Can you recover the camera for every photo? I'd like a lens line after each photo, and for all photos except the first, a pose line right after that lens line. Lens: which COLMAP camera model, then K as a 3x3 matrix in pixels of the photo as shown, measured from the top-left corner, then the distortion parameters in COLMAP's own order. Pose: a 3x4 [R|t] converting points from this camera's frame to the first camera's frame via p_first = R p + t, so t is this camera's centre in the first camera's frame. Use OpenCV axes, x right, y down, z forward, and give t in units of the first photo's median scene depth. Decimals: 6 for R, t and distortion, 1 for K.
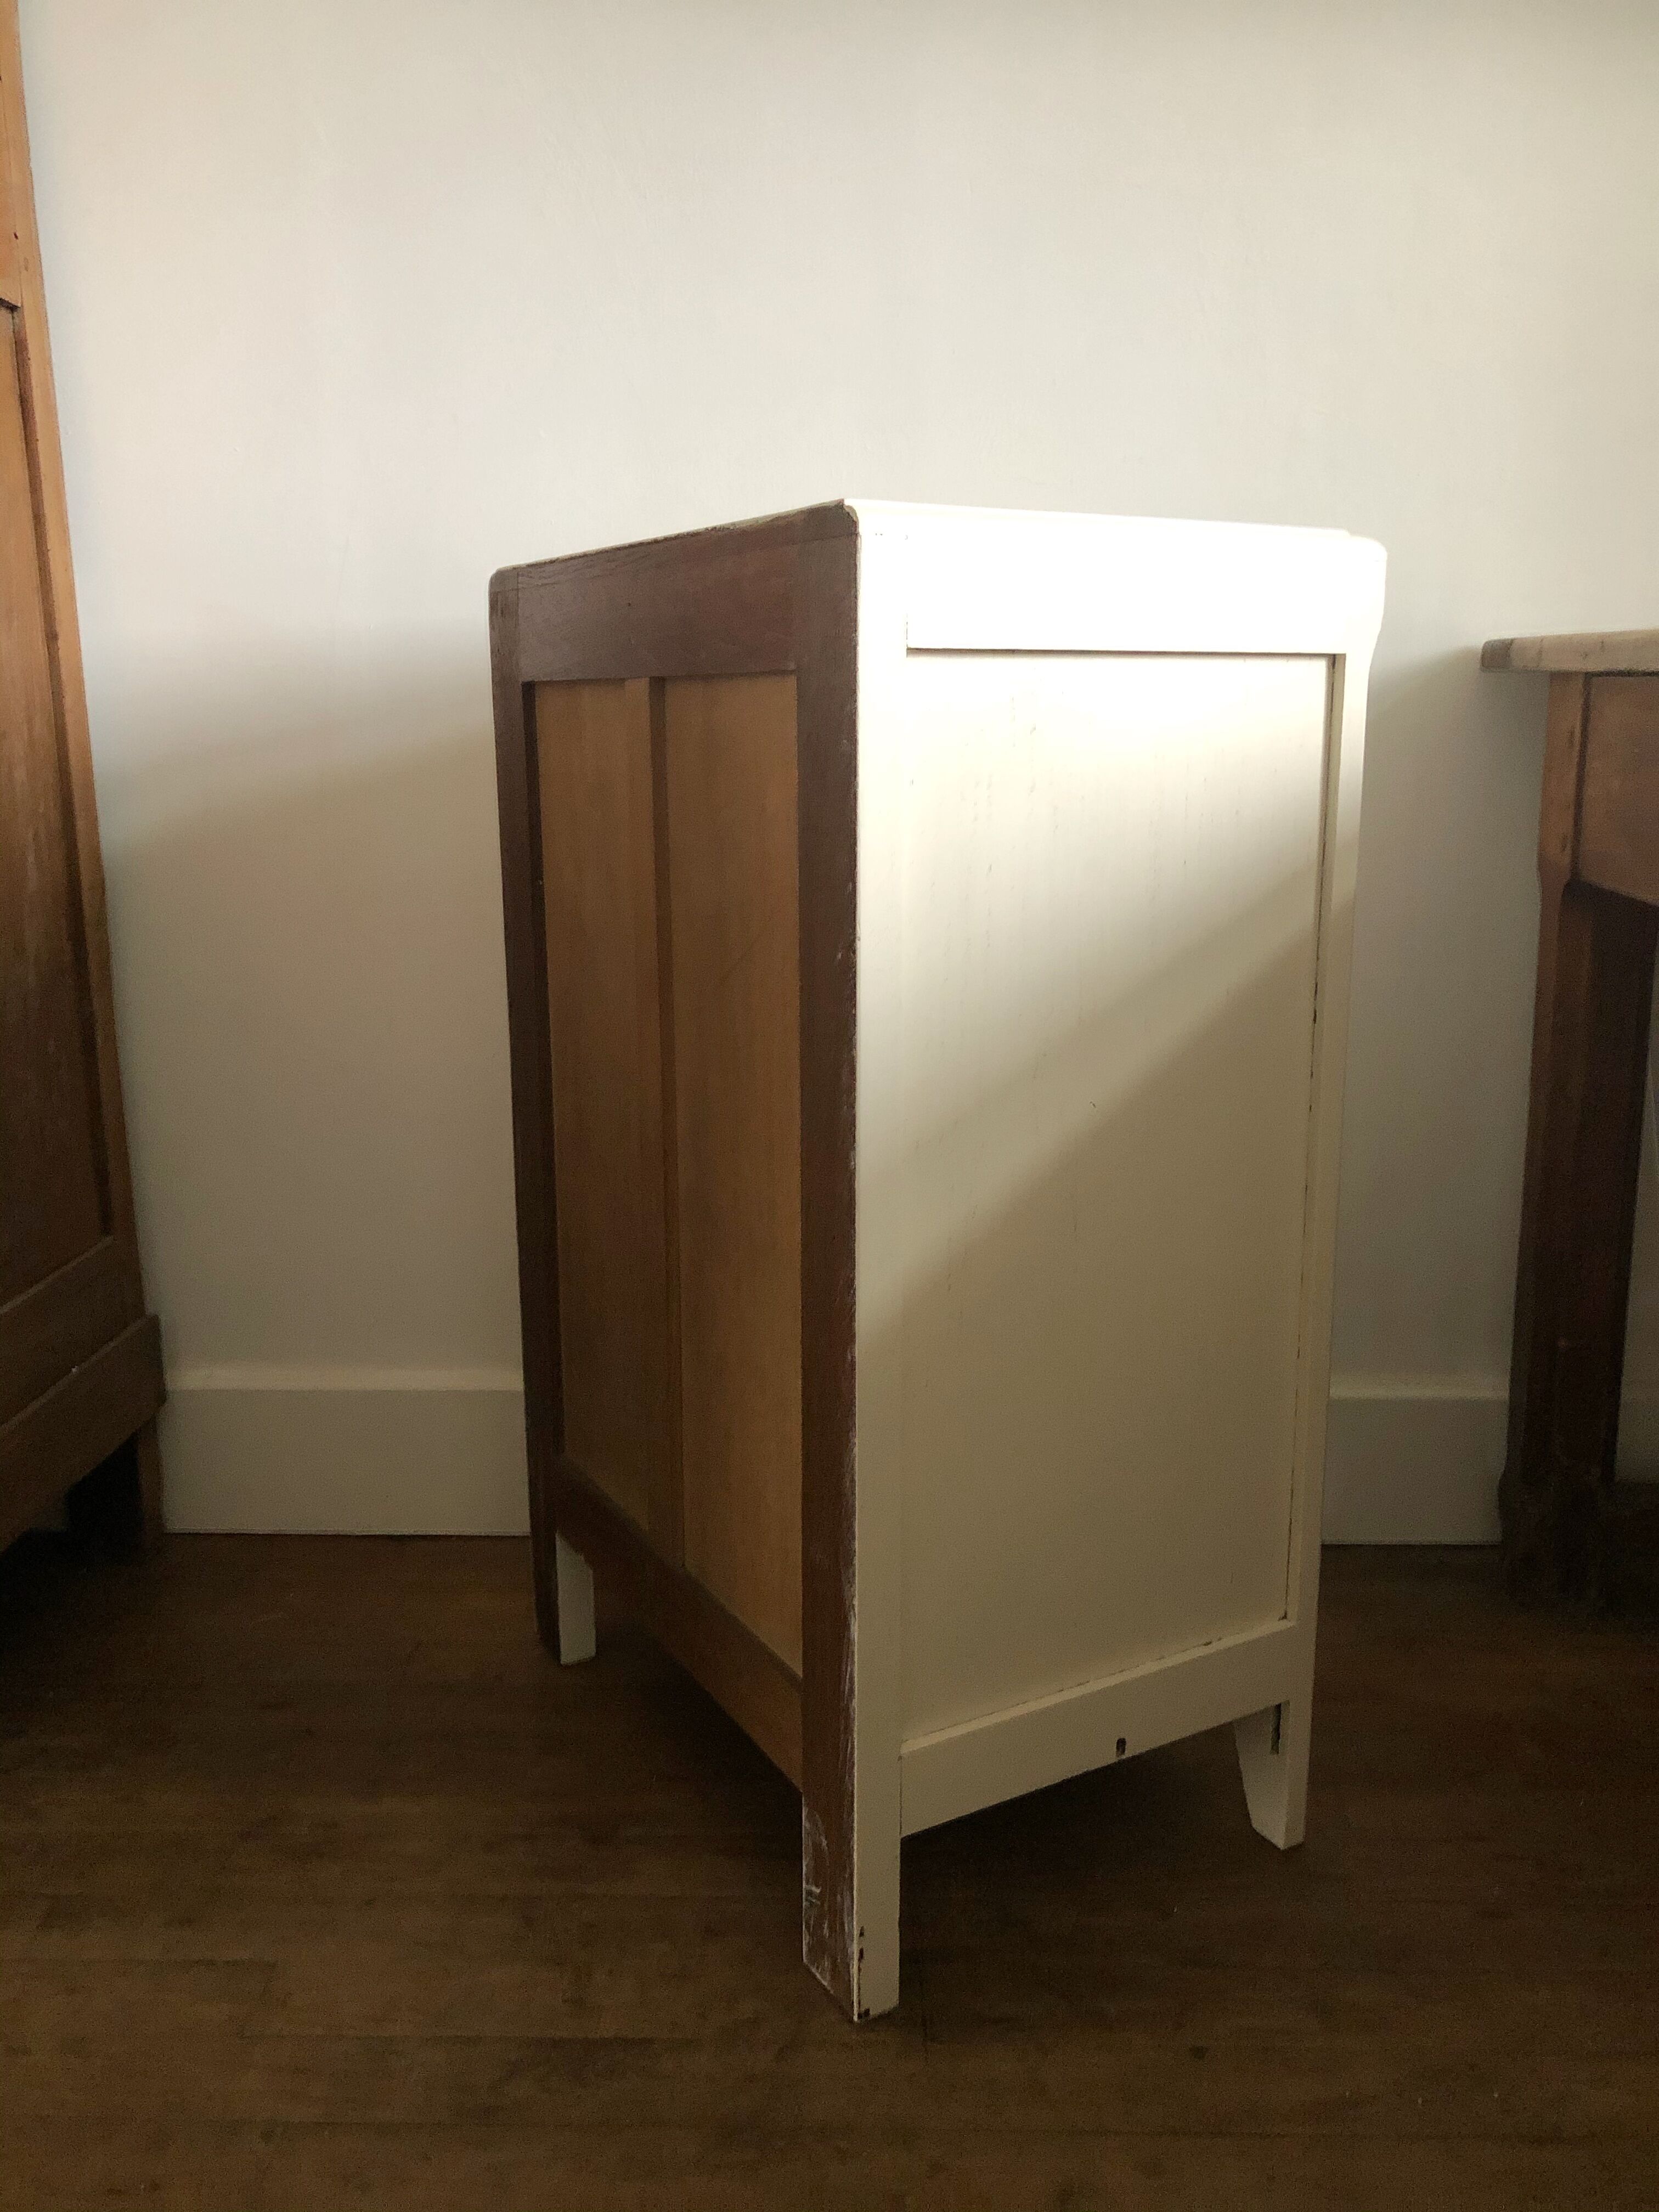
lens RADIAL K [[1804.9, 0, 837.4], [0, 1804.9, 1086.7], [0, 0, 1]] dist [0.037137, -0.031793]
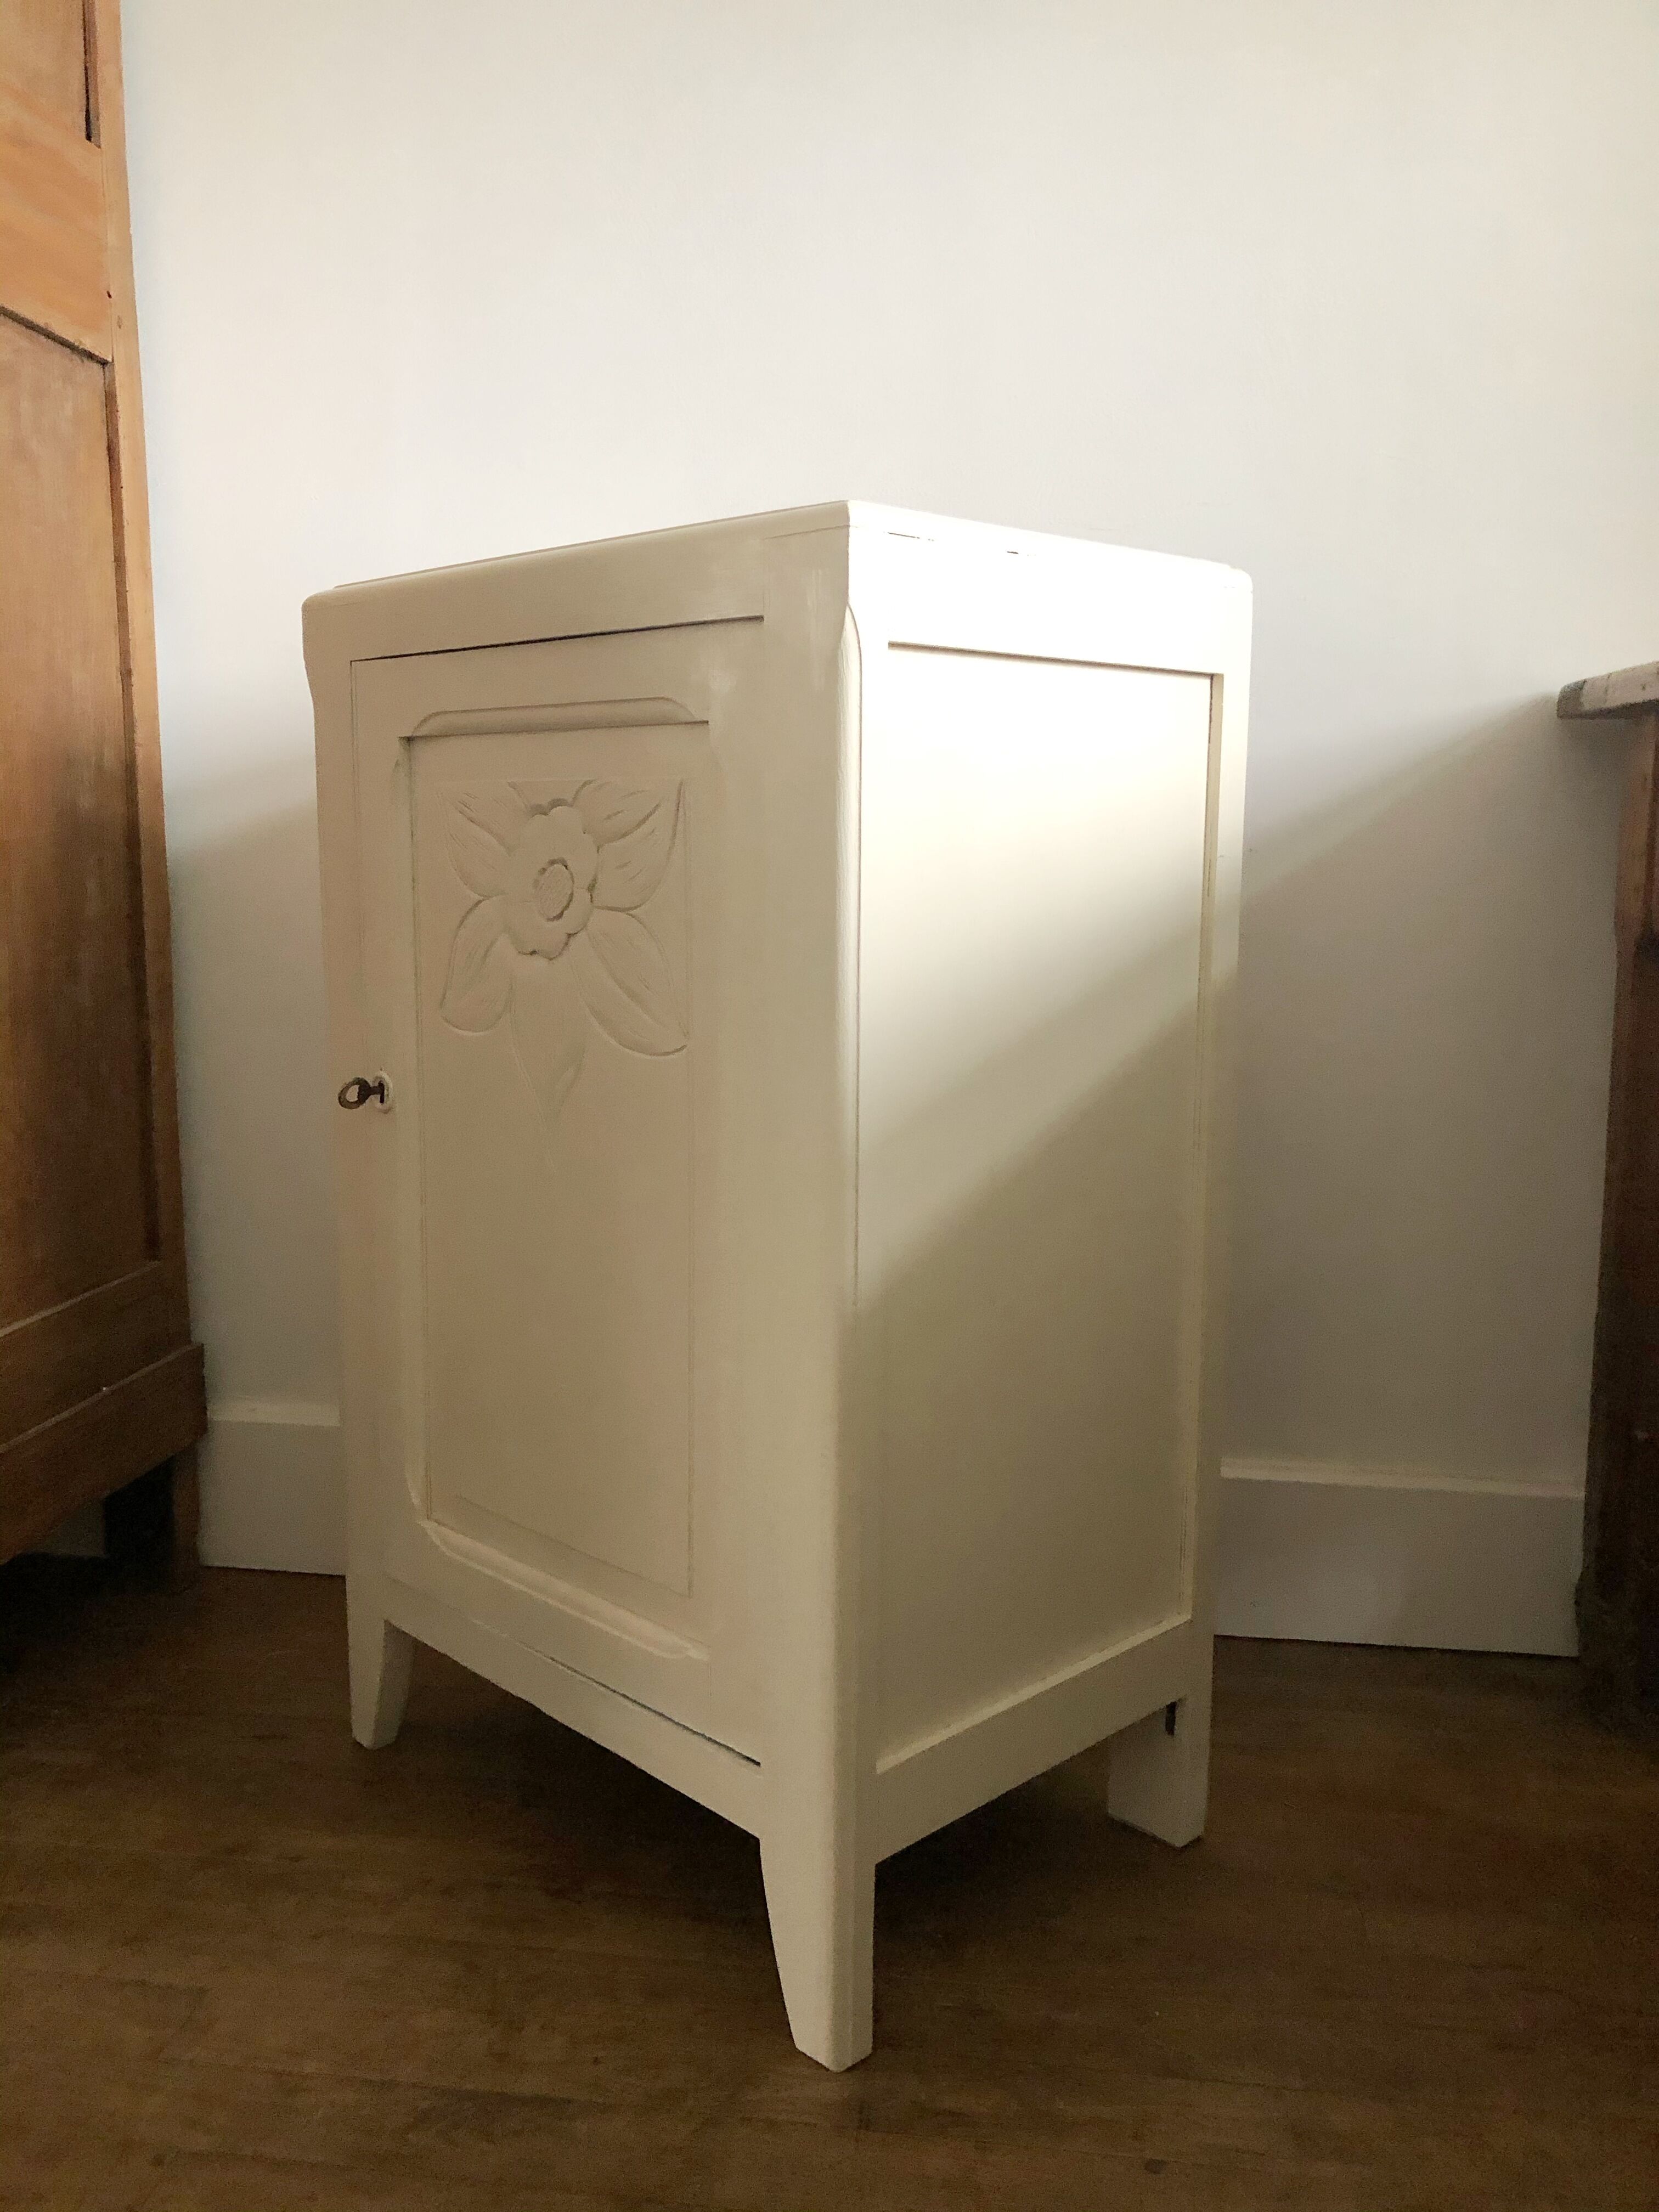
lens RADIAL K [[1804.9, 0, 831.4], [0, 1804.9, 1085.5], [0, 0, 1]] dist [0.037137, -0.031793]
pose [[0.994153, 0.029371, -0.103910, 0.104627], [-0.036117, 0.997319, -0.063649, 0.048854], [0.101762, 0.067030, 0.992548, 0.036710]]
